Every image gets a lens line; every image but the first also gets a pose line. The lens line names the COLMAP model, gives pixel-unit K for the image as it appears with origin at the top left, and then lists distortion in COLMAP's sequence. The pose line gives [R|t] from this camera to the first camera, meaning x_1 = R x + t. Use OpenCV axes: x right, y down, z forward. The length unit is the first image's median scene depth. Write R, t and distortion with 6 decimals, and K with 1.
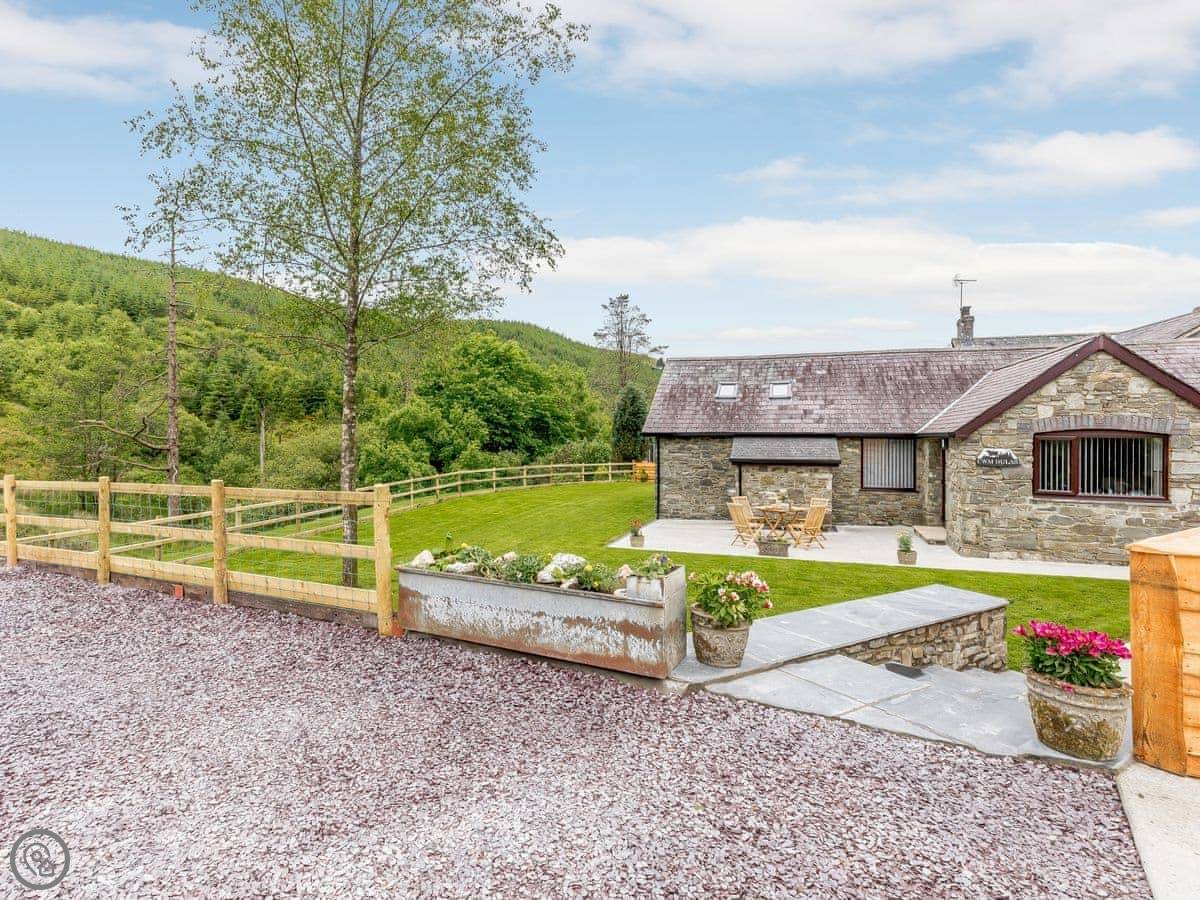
lens RADIAL K [[603.1, 0, 539.9], [0, 603.1, 428.2], [0, 0, 1]] dist [0.004287, 0.000562]
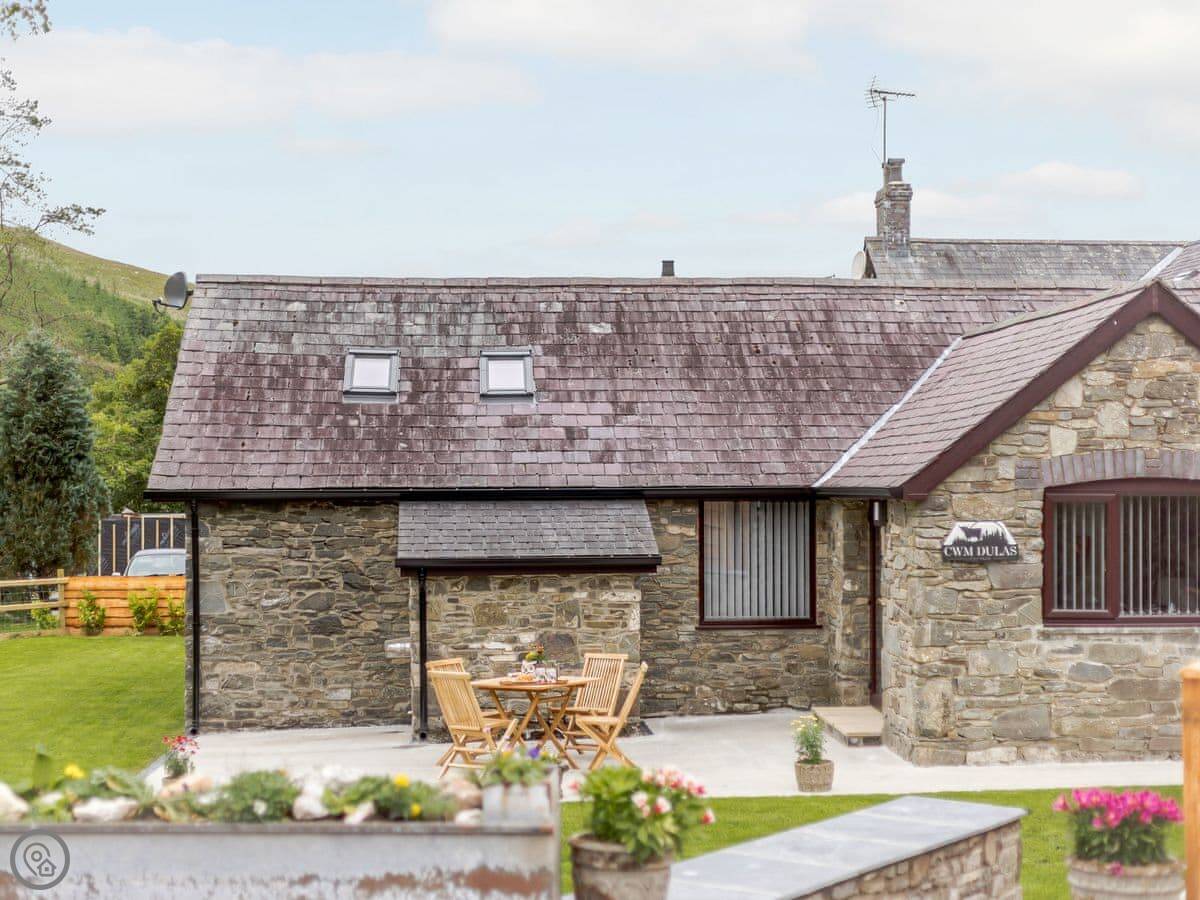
lens RADIAL K [[1946.8, 0, 516.9], [0, 1946.8, 461.0], [0, 0, 1]] dist [0.005272, 0.000000]
pose [[0.909133, -0.004740, 0.416479, -0.123414], [0.005101, 0.999987, 0.000247, -0.010637], [-0.416475, 0.001900, 0.909145, -0.135022]]
